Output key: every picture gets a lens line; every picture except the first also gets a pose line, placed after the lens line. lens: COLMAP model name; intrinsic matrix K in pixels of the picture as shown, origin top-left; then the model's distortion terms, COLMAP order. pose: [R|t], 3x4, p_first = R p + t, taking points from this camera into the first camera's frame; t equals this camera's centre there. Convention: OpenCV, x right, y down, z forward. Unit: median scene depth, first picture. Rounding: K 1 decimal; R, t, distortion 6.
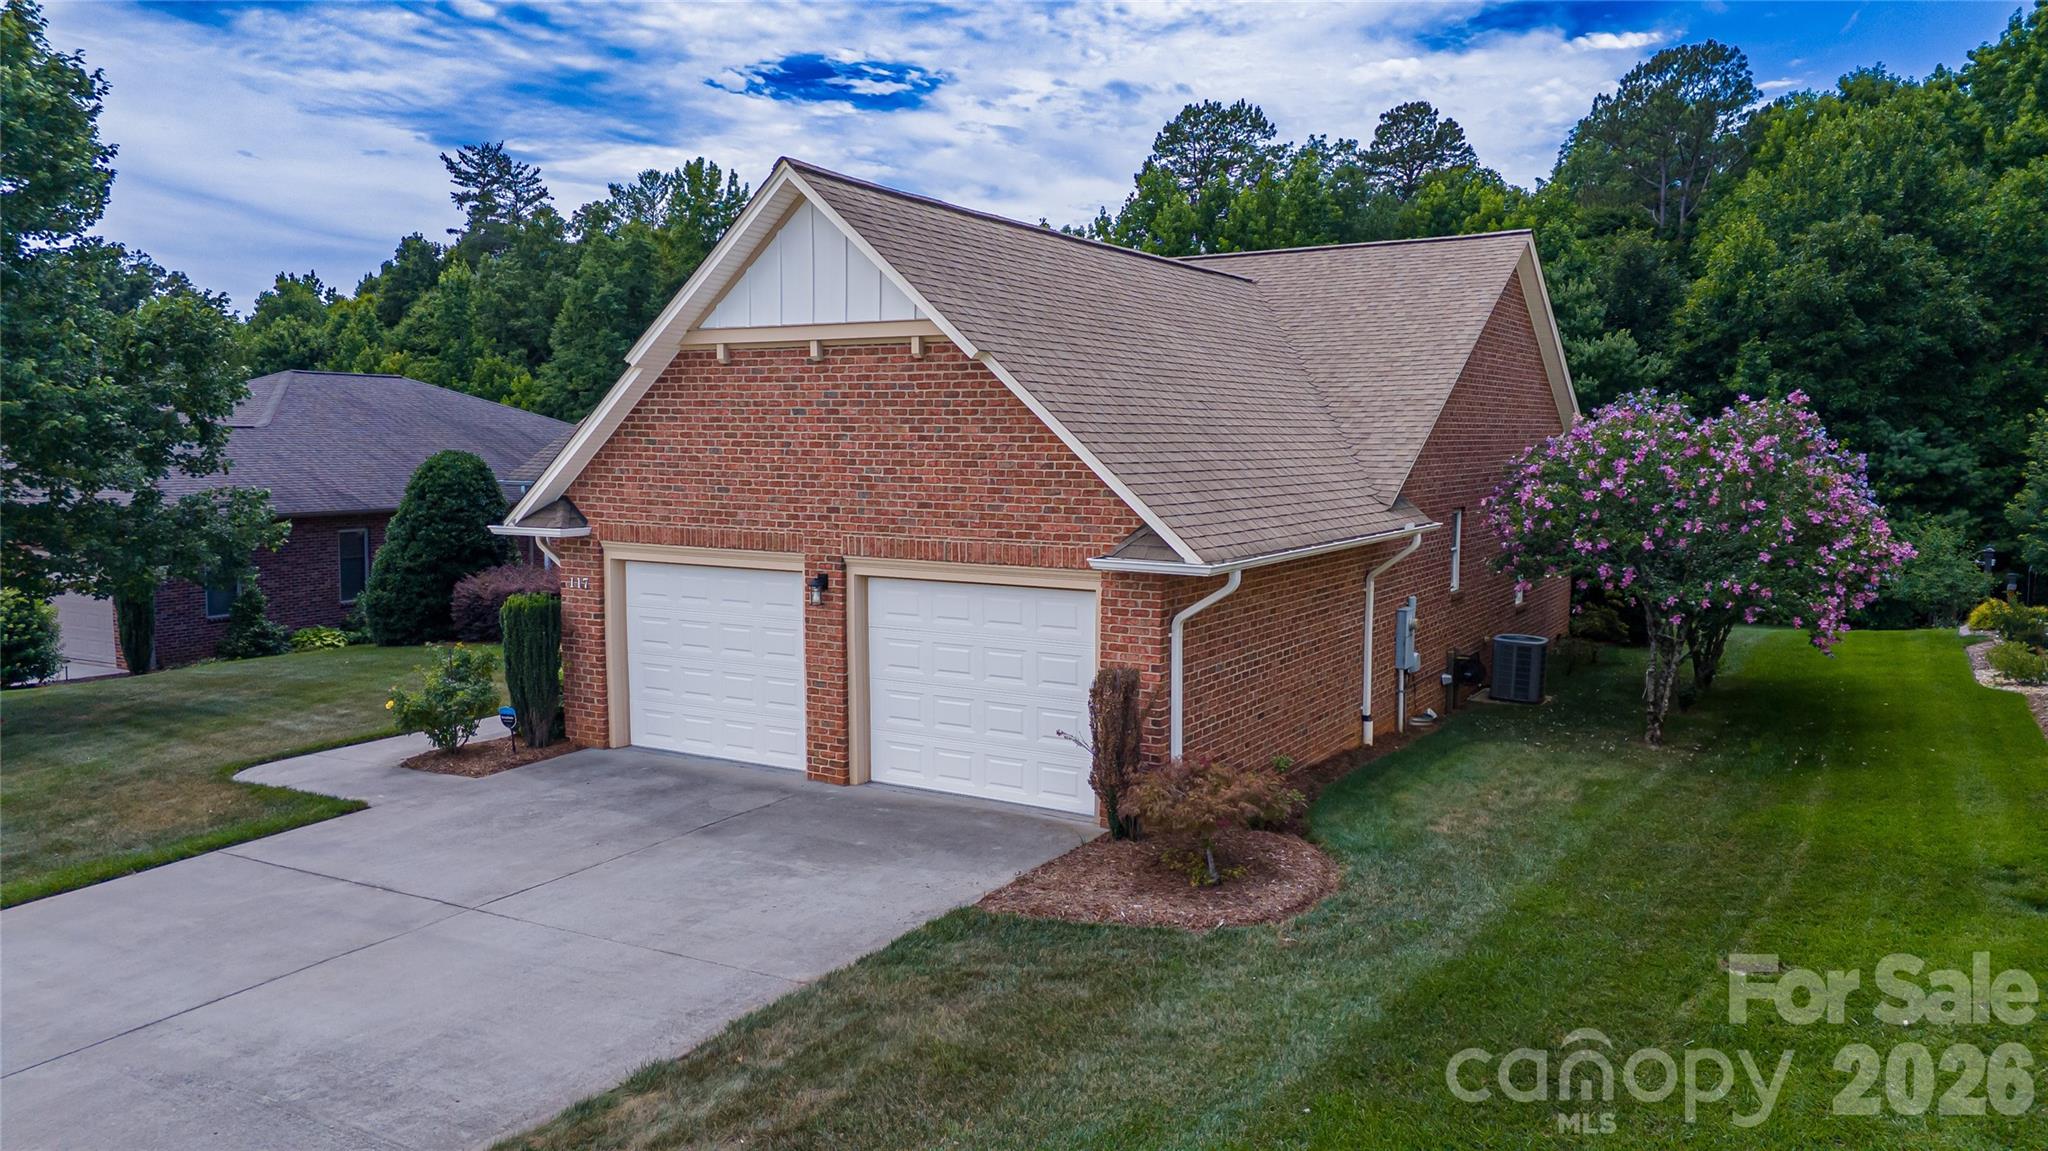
lens RADIAL K [[1454.3, 0, 1024.0], [0, 1454.3, 575.5], [0, 0, 1]] dist [0.056405, -0.077505]
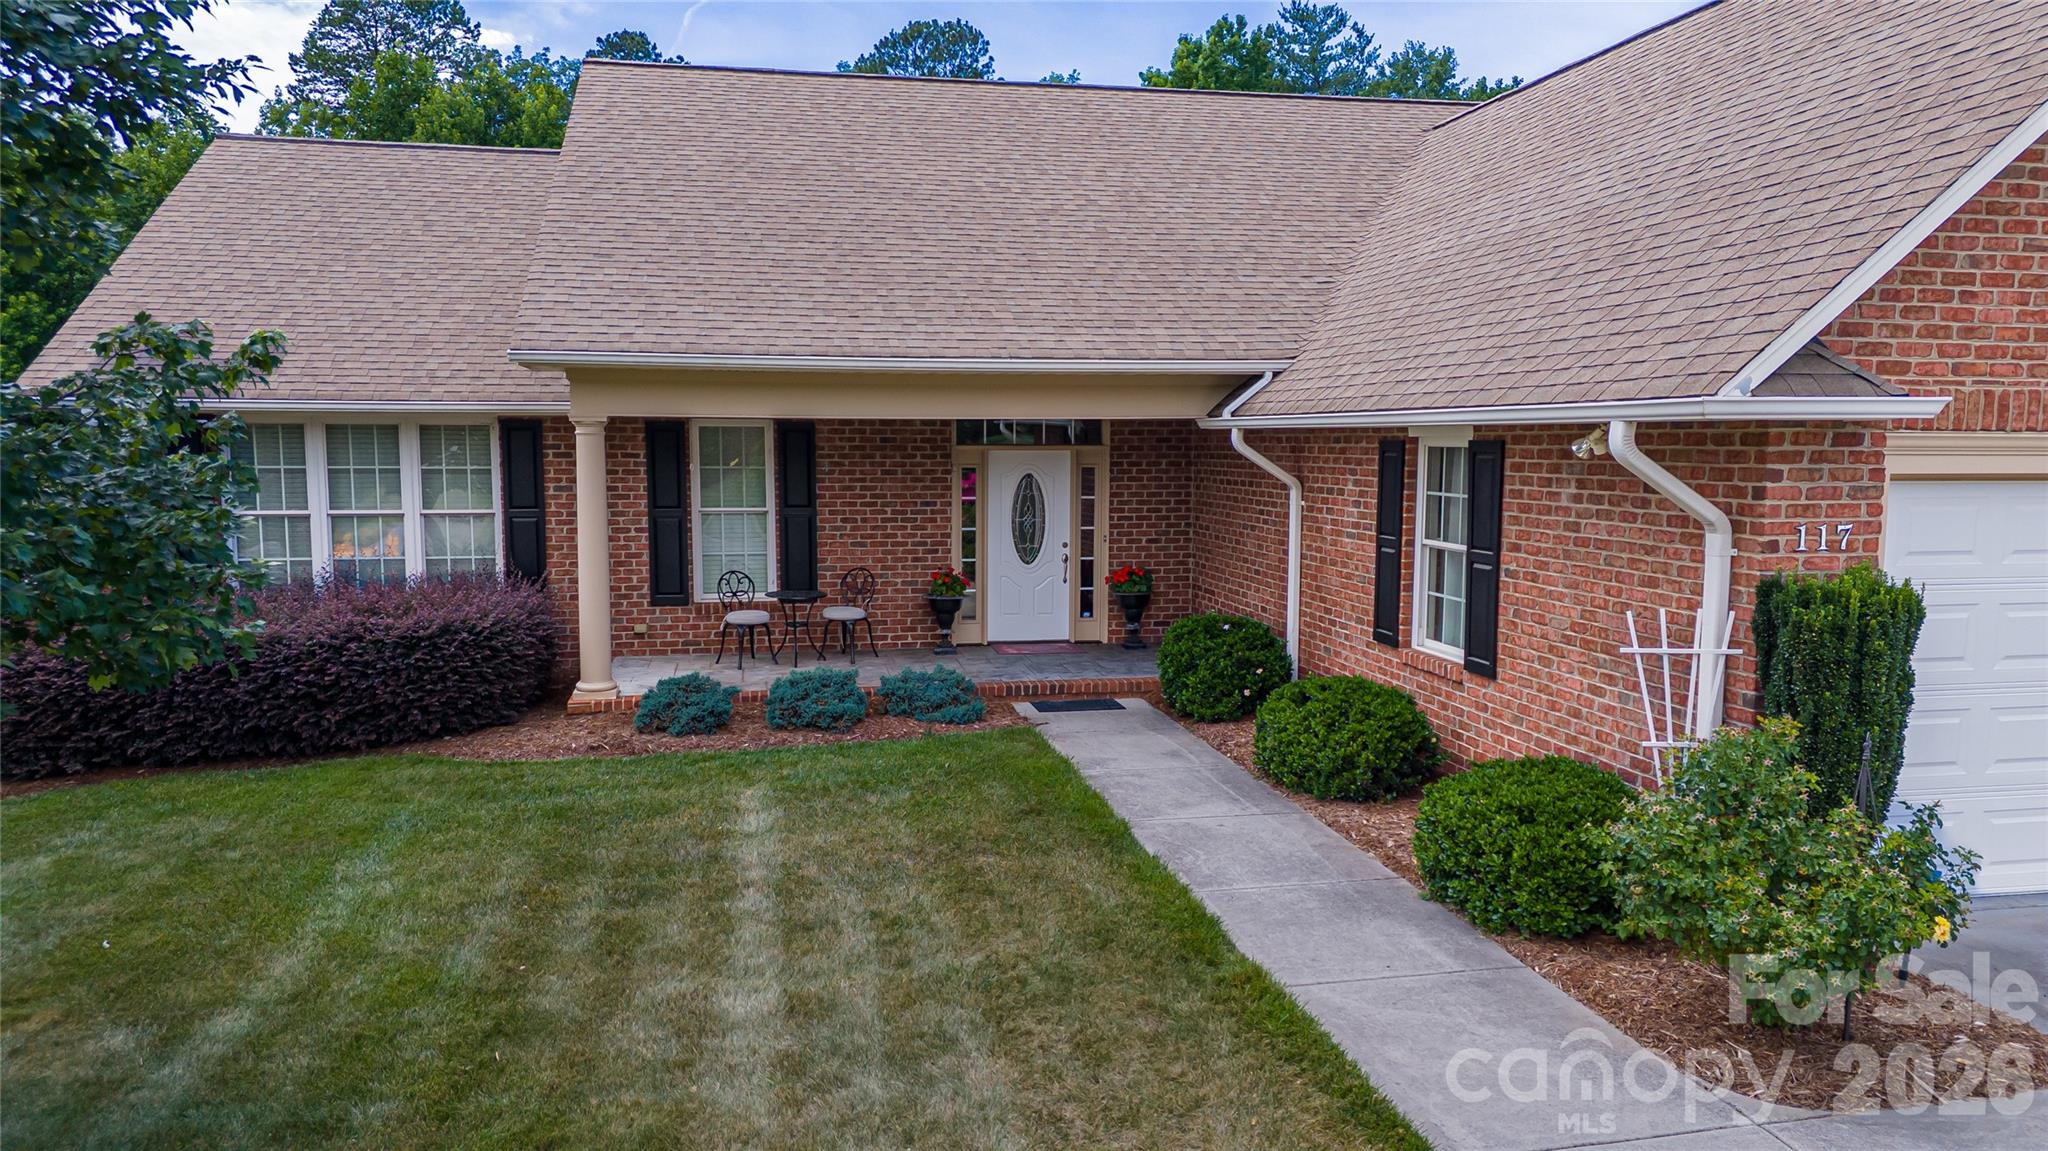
lens RADIAL K [[1454.3, 0, 1024.0], [0, 1454.3, 575.5], [0, 0, 1]] dist [0.056405, -0.077505]
pose [[0.754806, -0.067716, 0.652443, -0.829204], [0.065466, 0.997468, 0.027789, -0.011758], [-0.652673, 0.021738, 0.757328, 0.933325]]
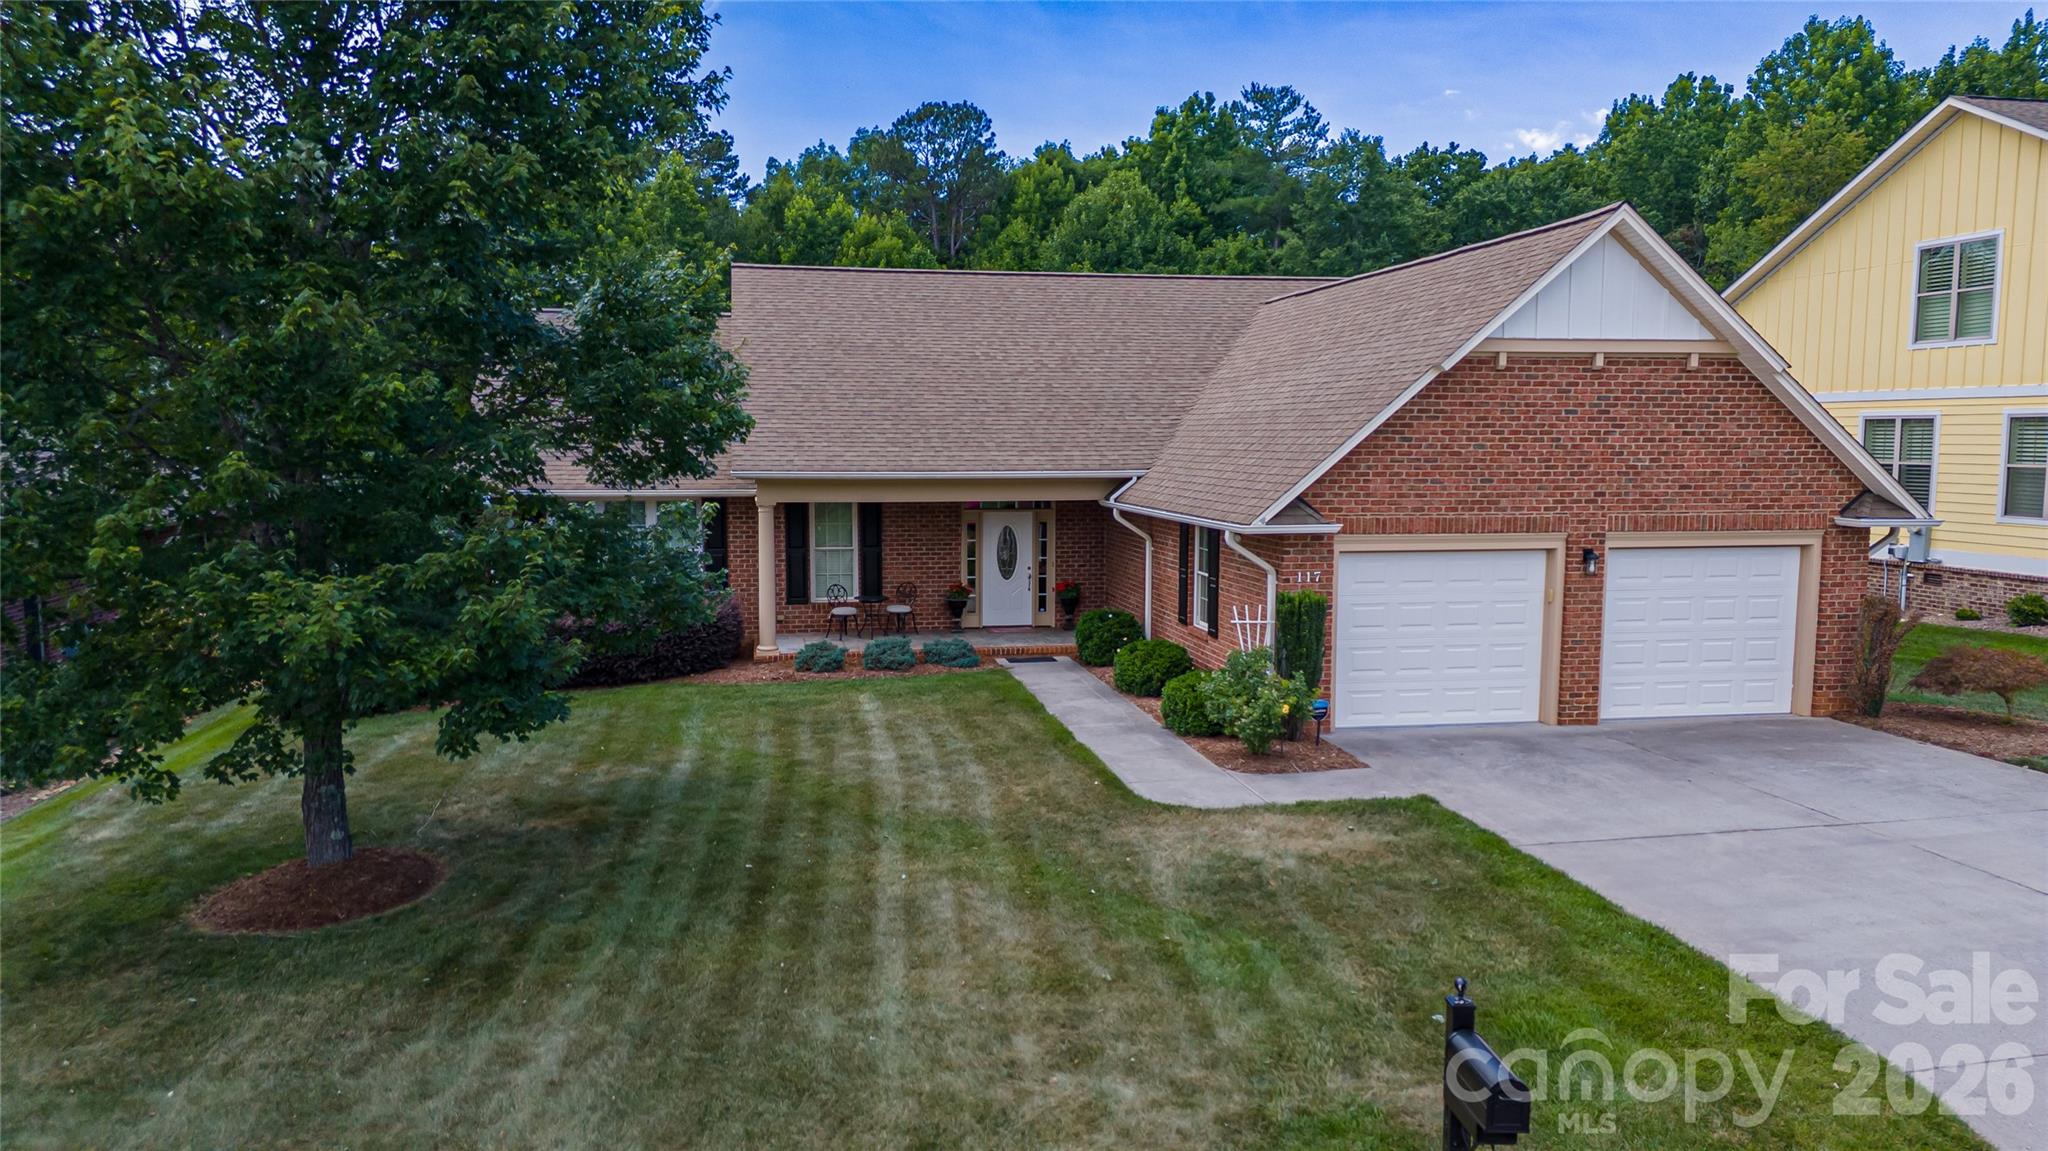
lens RADIAL K [[1454.3, 0, 1024.0], [0, 1454.3, 575.5], [0, 0, 1]] dist [0.056405, -0.077505]
pose [[0.757321, -0.067322, 0.649564, -1.257346], [0.065366, 0.997491, 0.027173, -0.041435], [-0.649764, 0.021881, 0.759821, 0.389498]]
